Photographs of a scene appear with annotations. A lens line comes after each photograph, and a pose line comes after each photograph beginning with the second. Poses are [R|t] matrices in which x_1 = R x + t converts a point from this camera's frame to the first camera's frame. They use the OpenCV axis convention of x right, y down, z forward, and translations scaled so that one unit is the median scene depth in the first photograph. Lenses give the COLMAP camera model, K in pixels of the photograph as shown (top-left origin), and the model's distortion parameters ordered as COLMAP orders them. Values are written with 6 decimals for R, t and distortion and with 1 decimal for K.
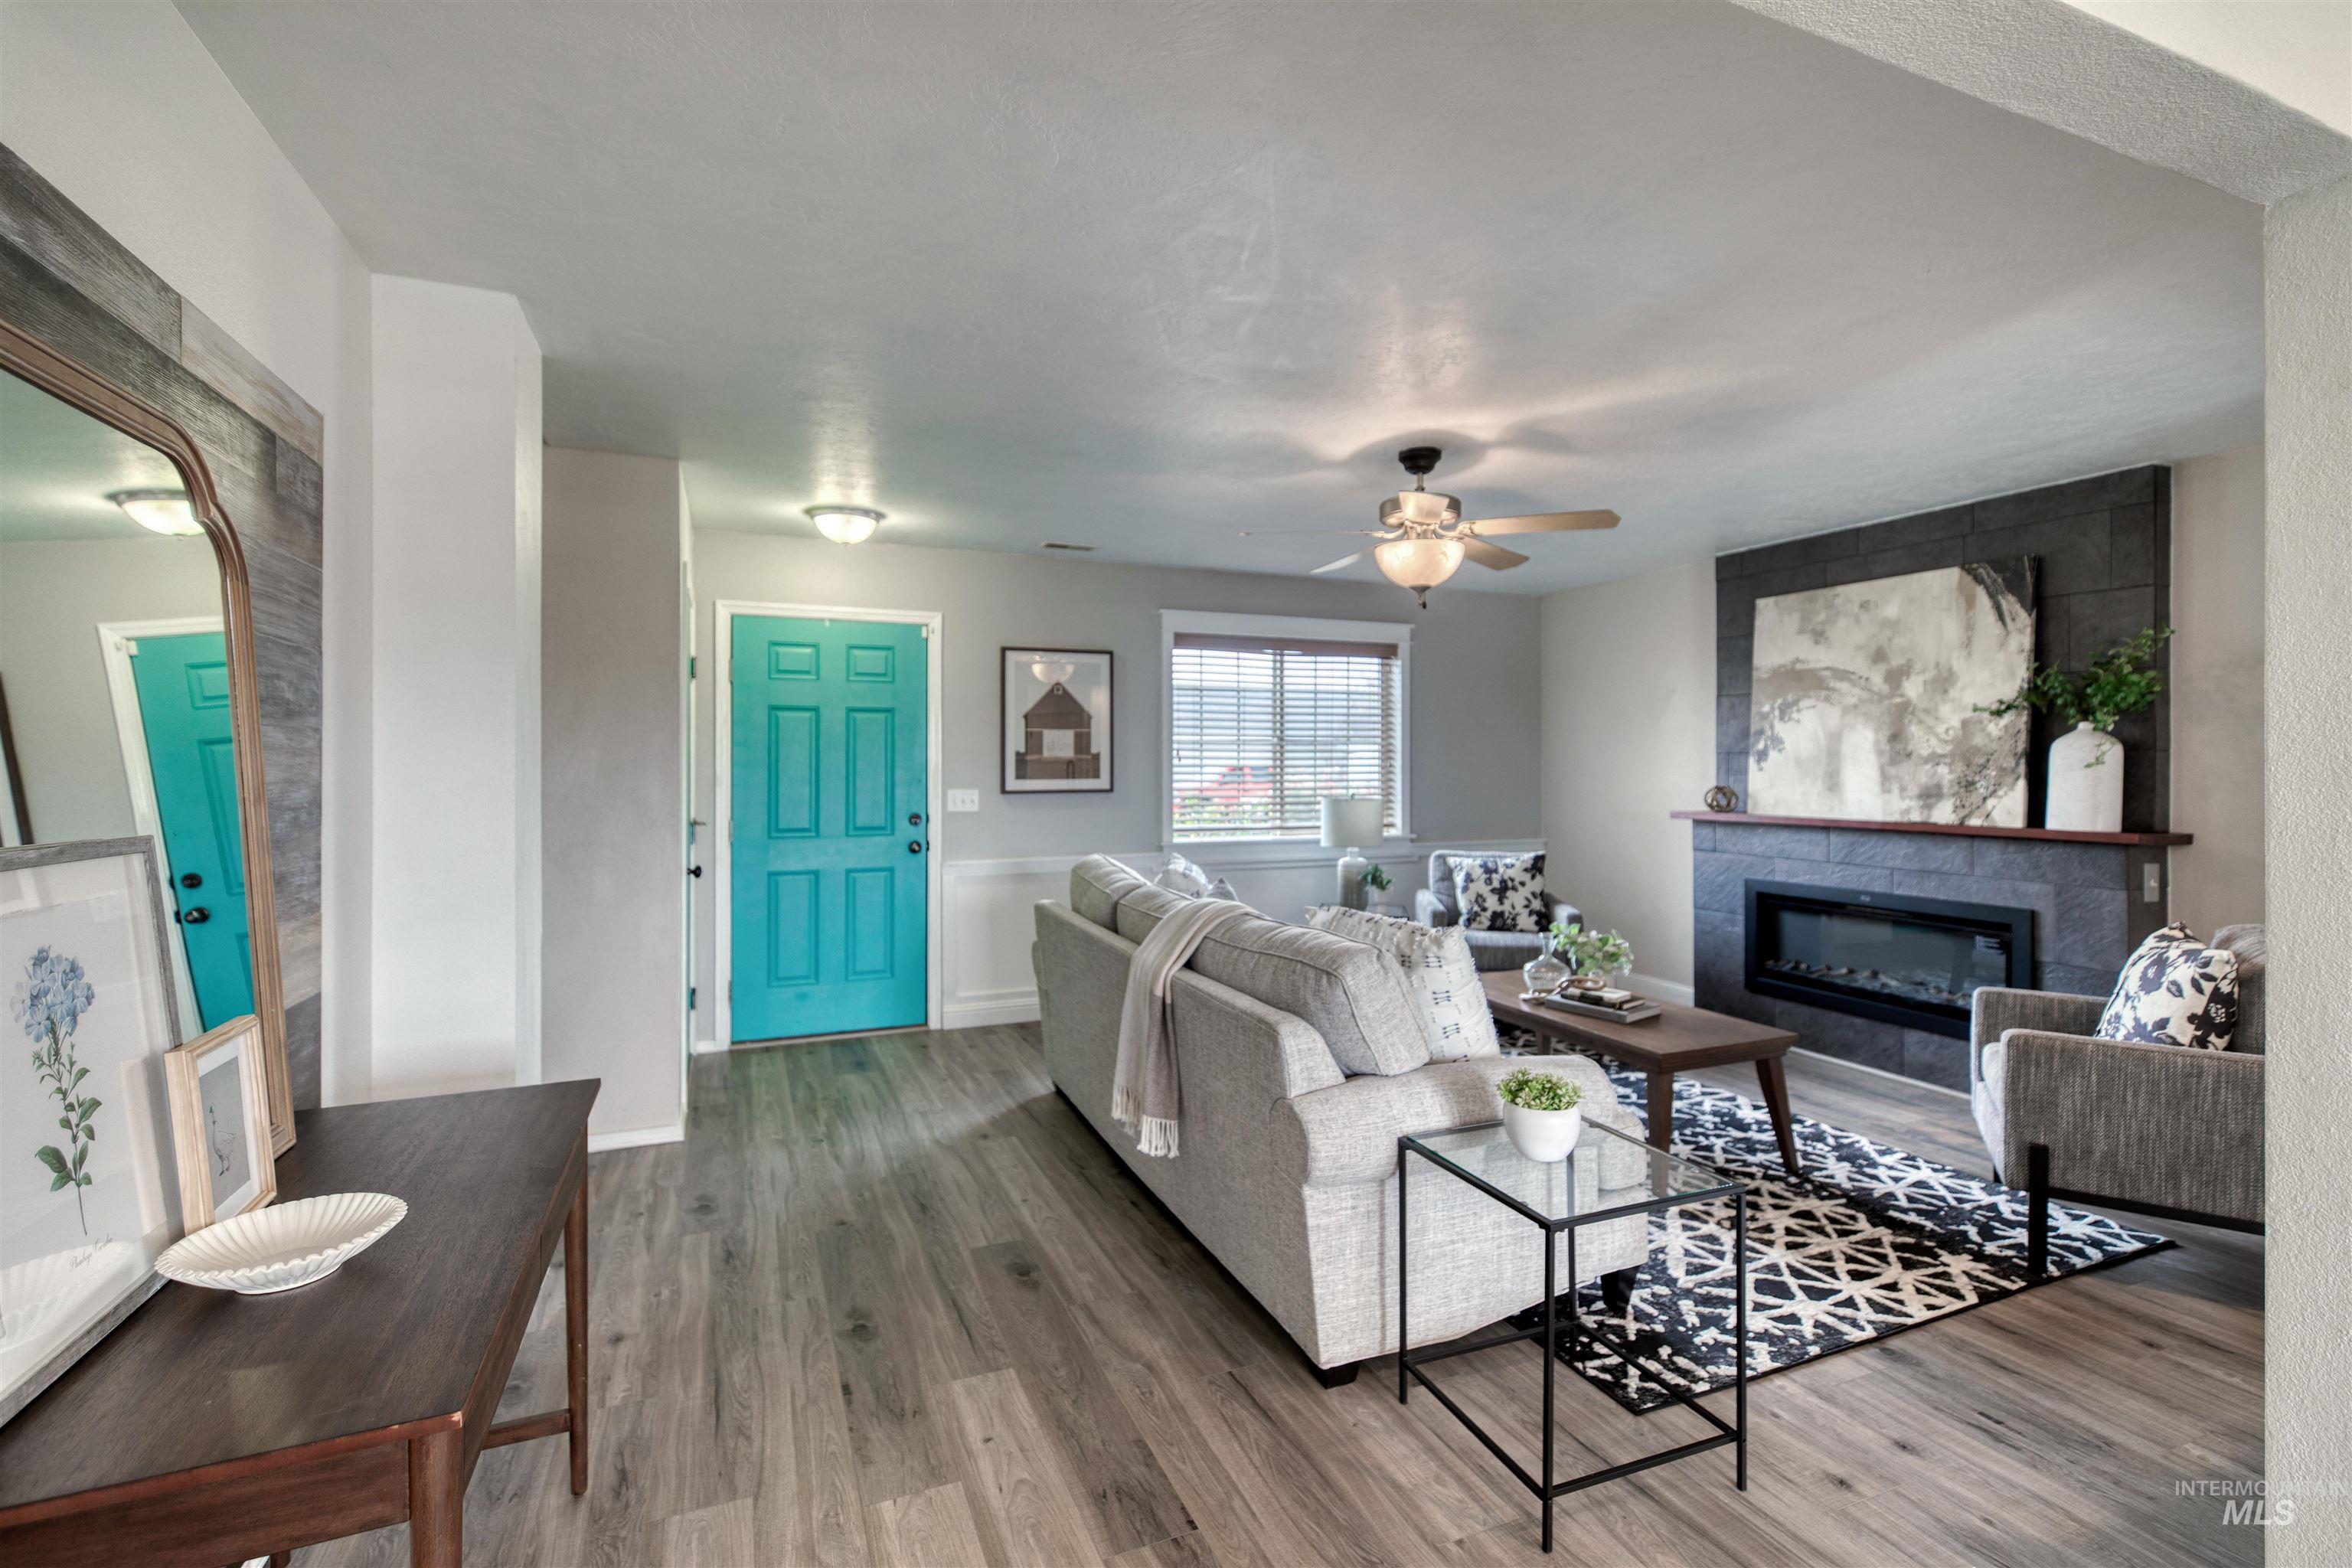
lens RADIAL K [[1058.9, 0, 1172.4], [0, 1058.9, 747.4], [0, 0, 1]] dist [0.004964, 0.000324]
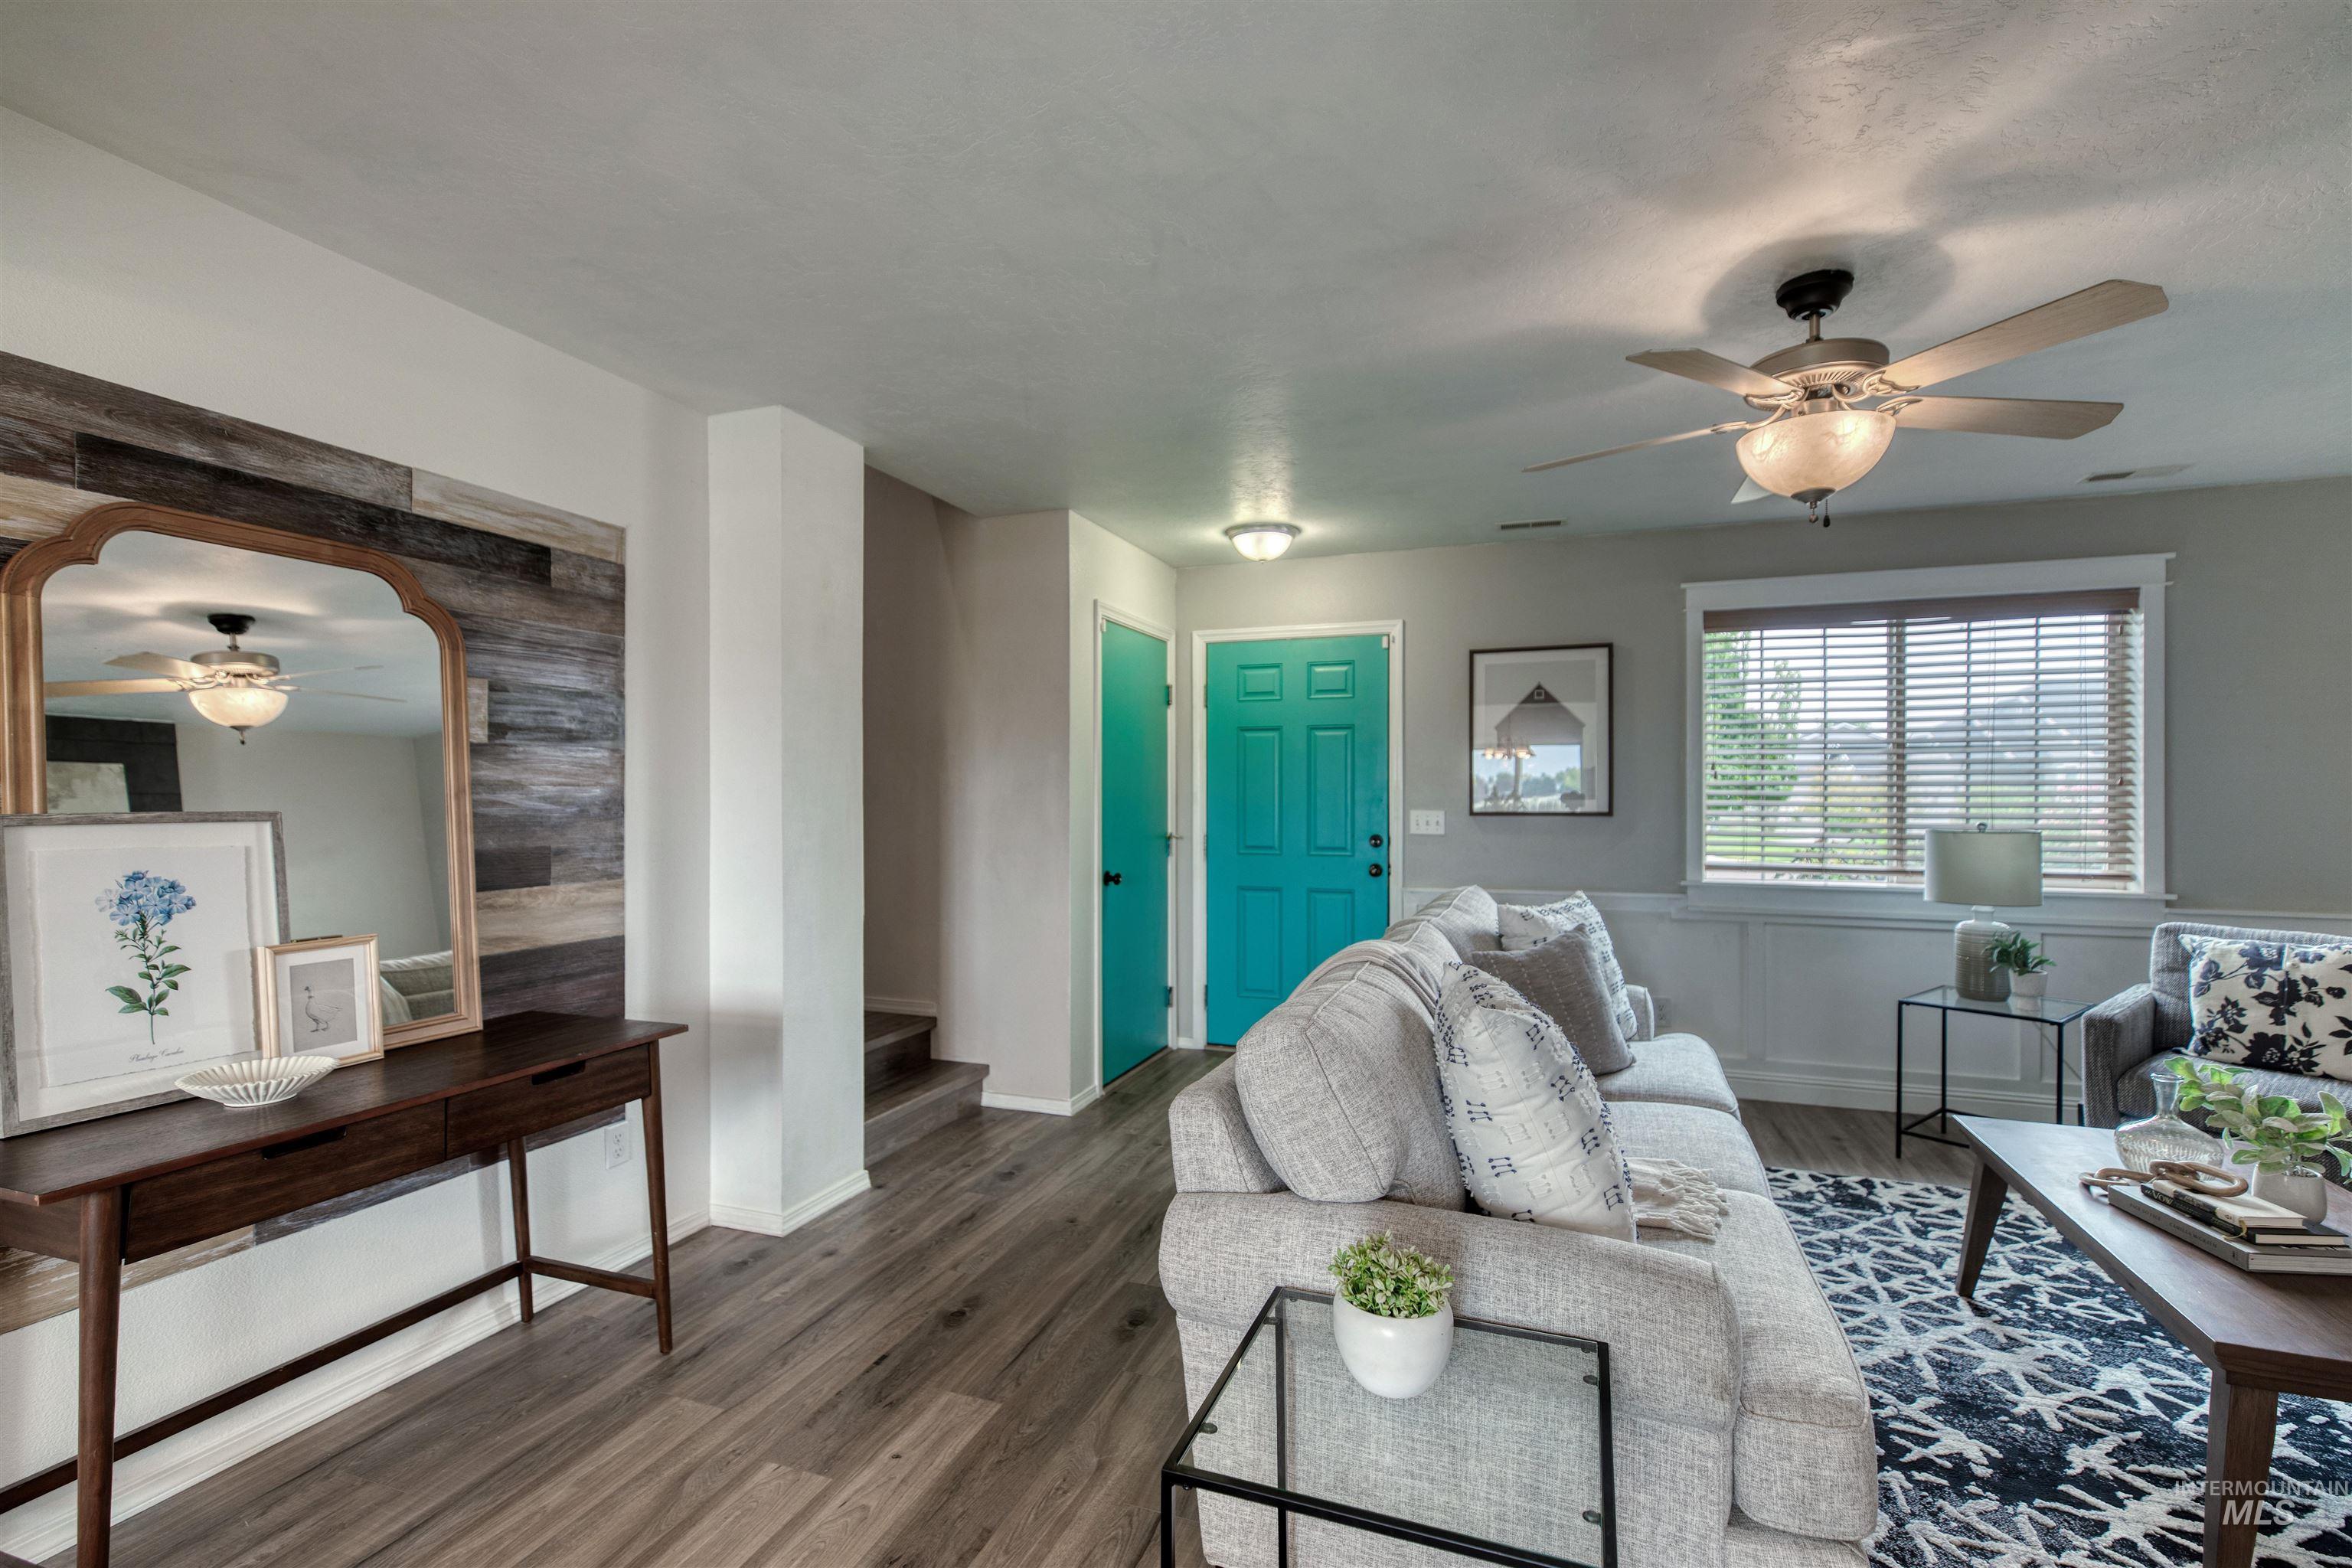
lens RADIAL K [[1058.9, 0, 1178.3], [0, 1058.9, 782.2], [0, 0, 1]] dist [0.004964, 0.000324]
pose [[0.728047, -0.007690, -0.685484, 0.312928], [0.010852, 0.999941, 0.000308, 0.014782], [0.685441, -0.007664, 0.728088, 0.212764]]
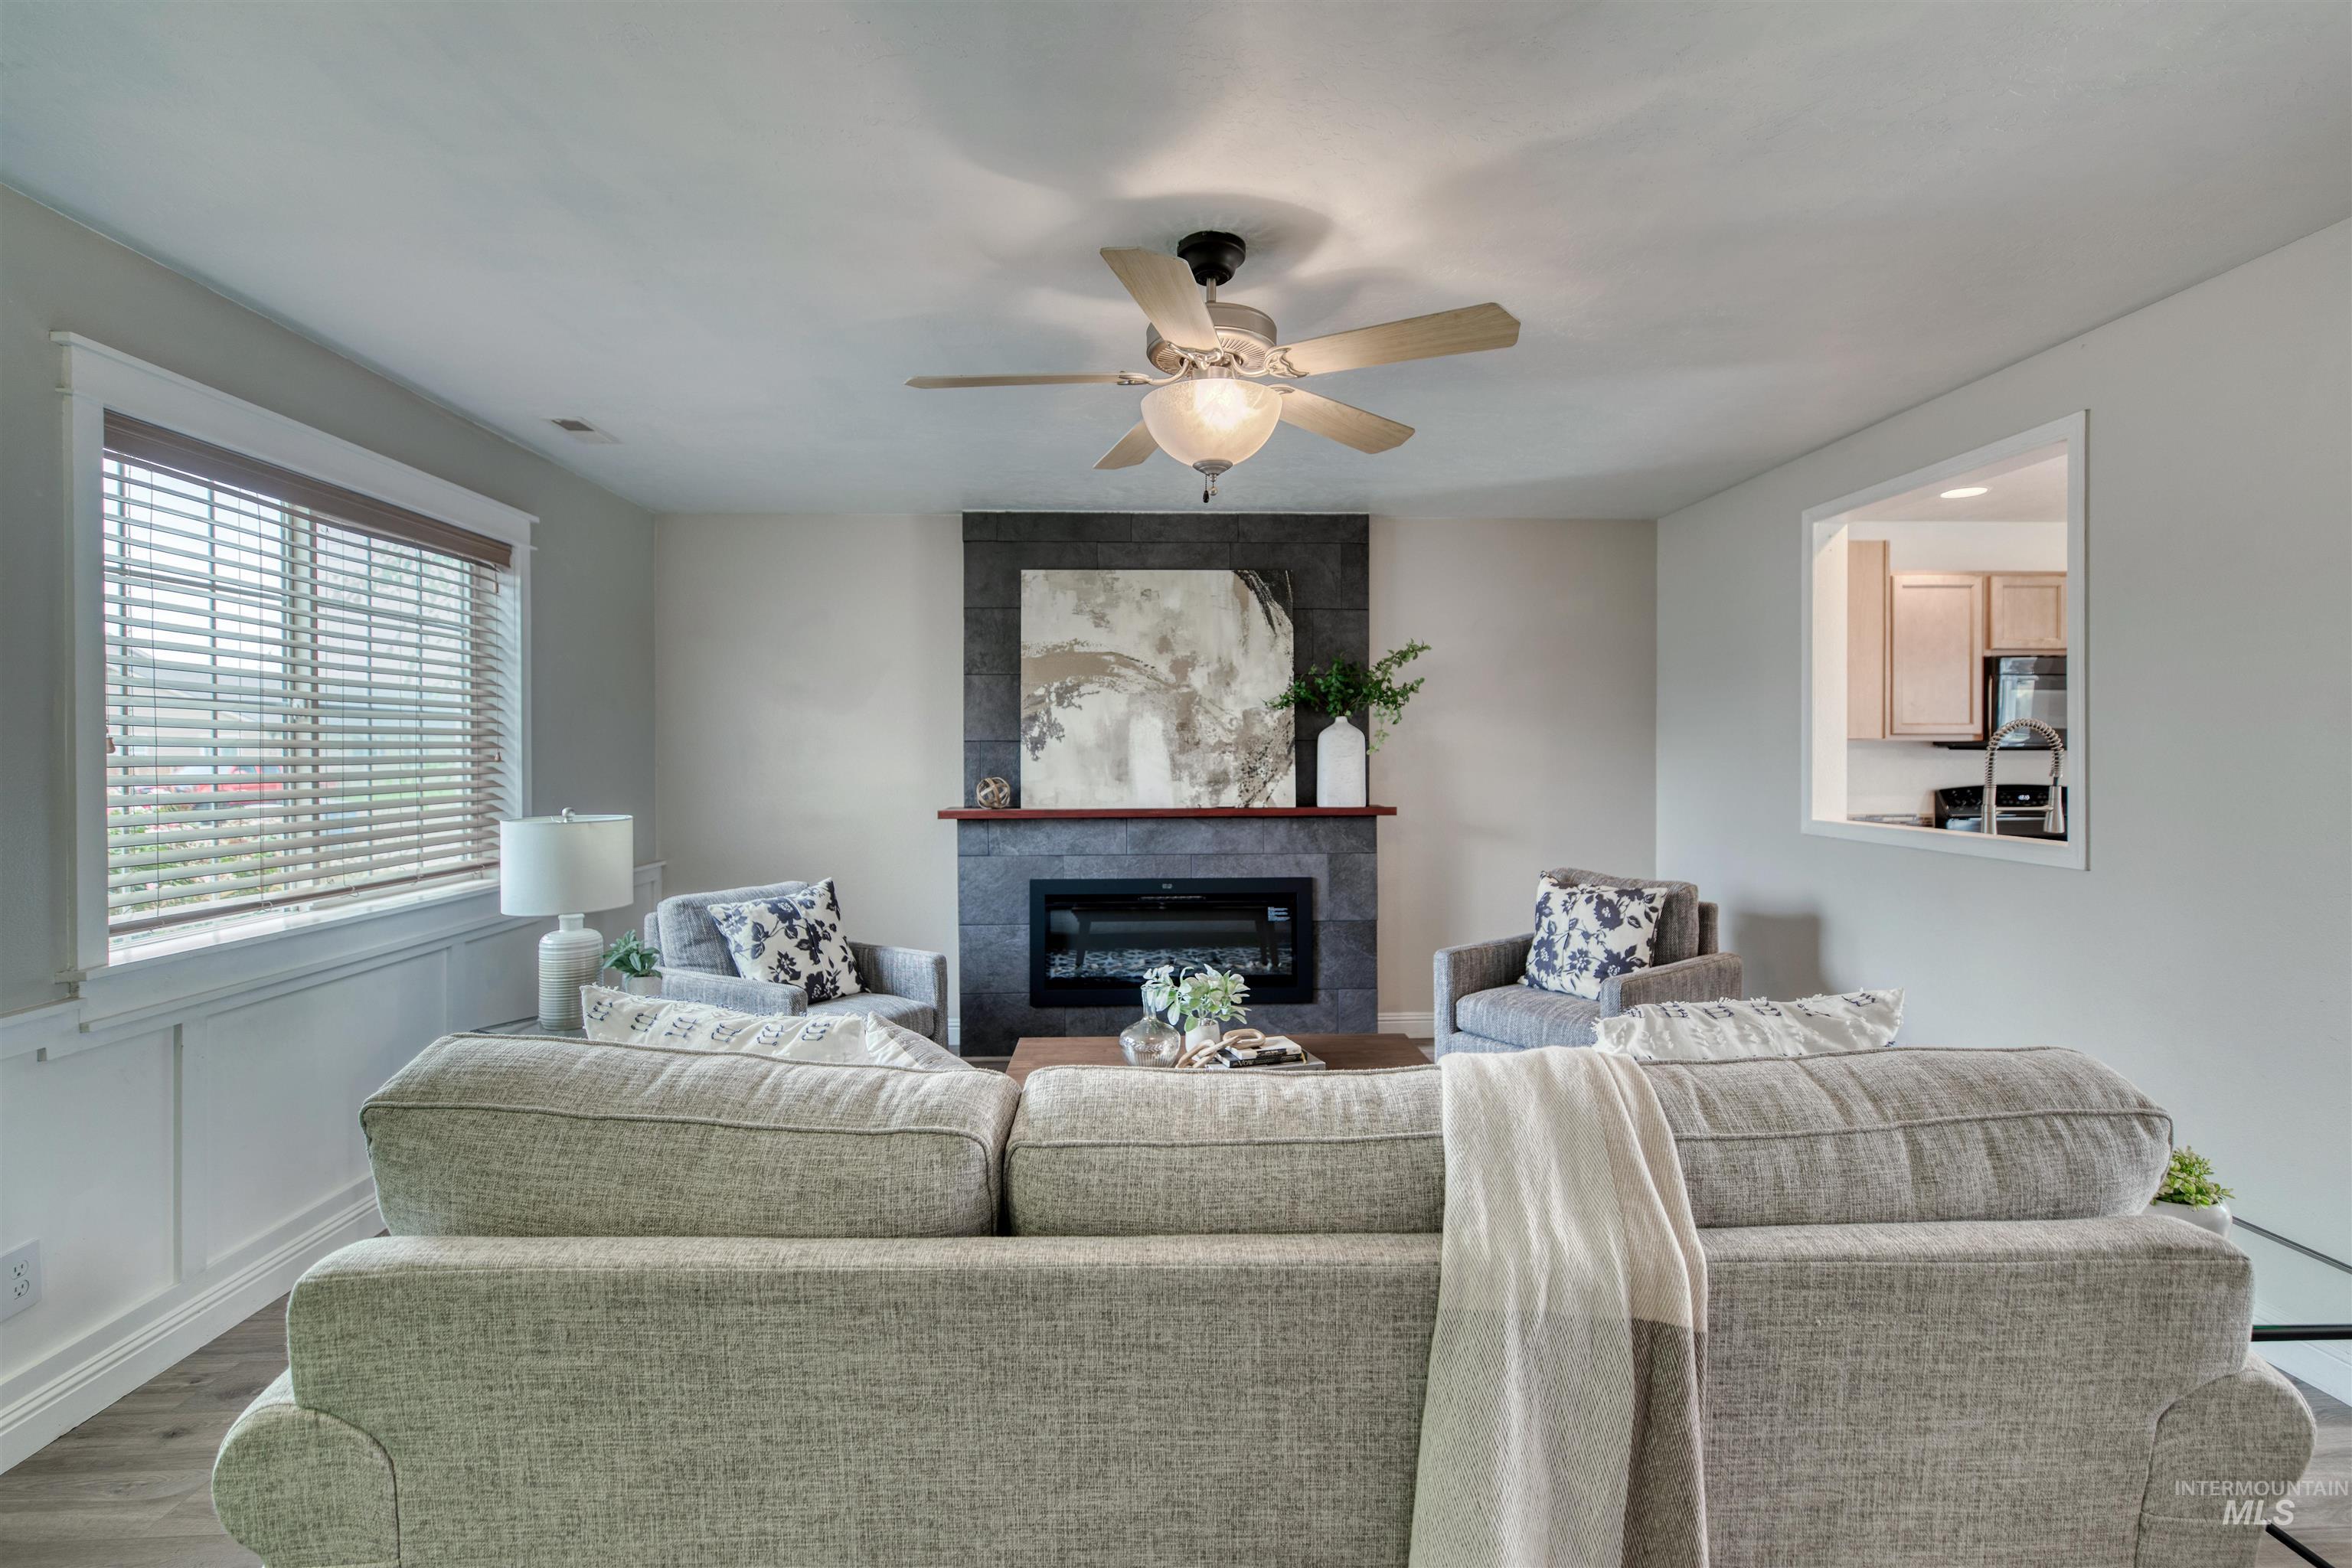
lens RADIAL K [[1058.9, 0, 1165.3], [0, 1058.9, 751.4], [0, 0, 1]] dist [0.004964, 0.000324]
pose [[0.337184, -0.000555, 0.941438, -0.281182], [-0.010720, 0.999933, 0.004429, 0.010180], [-0.941378, -0.011586, 0.337156, 0.649152]]
